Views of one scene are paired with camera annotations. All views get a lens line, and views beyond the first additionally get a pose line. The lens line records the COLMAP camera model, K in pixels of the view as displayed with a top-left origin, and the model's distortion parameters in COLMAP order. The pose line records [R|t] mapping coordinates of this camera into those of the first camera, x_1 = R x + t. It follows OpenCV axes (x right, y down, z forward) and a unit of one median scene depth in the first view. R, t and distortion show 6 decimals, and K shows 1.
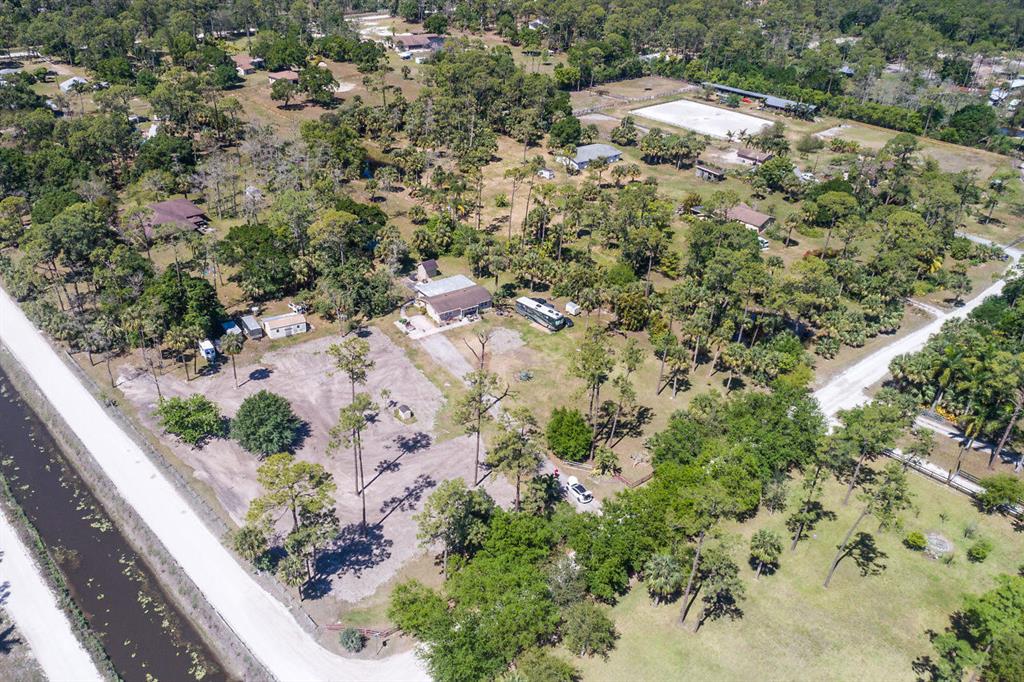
lens RADIAL K [[810.4, 0, 474.9], [0, 810.4, 341.6], [0, 0, 1]] dist [-0.007452, 0.001869]
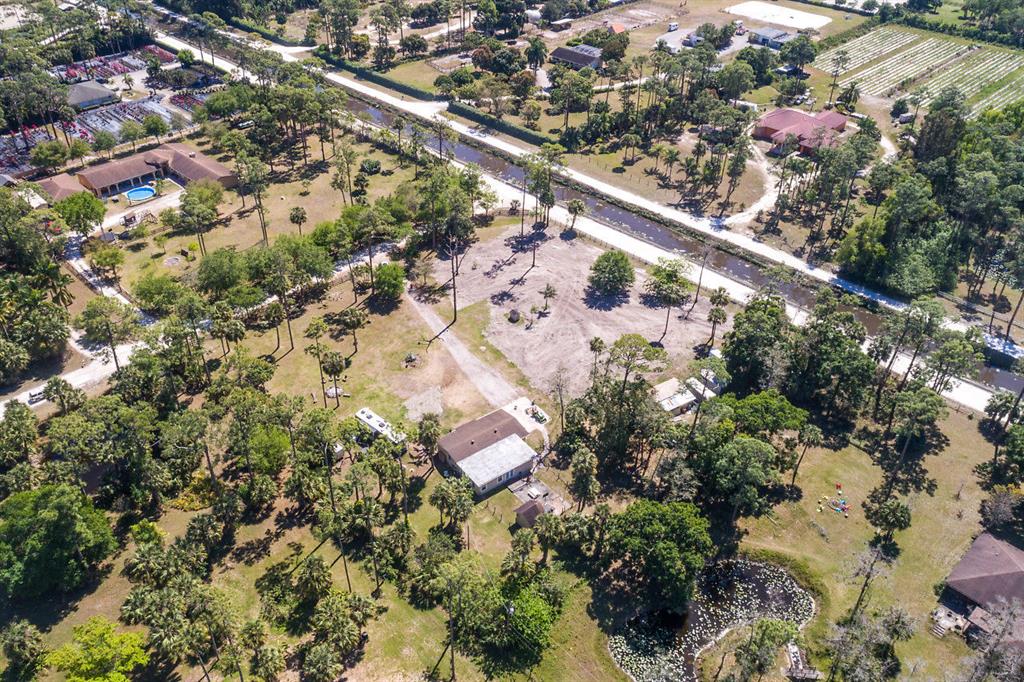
lens RADIAL K [[810.4, 0, 474.9], [0, 810.4, 341.6], [0, 0, 1]] dist [-0.007452, 0.001869]
pose [[-0.999387, -0.011019, -0.033234, 0.014838], [-0.034895, 0.391491, 0.919520, -1.074780], [0.002879, 0.920116, -0.391636, 1.593668]]
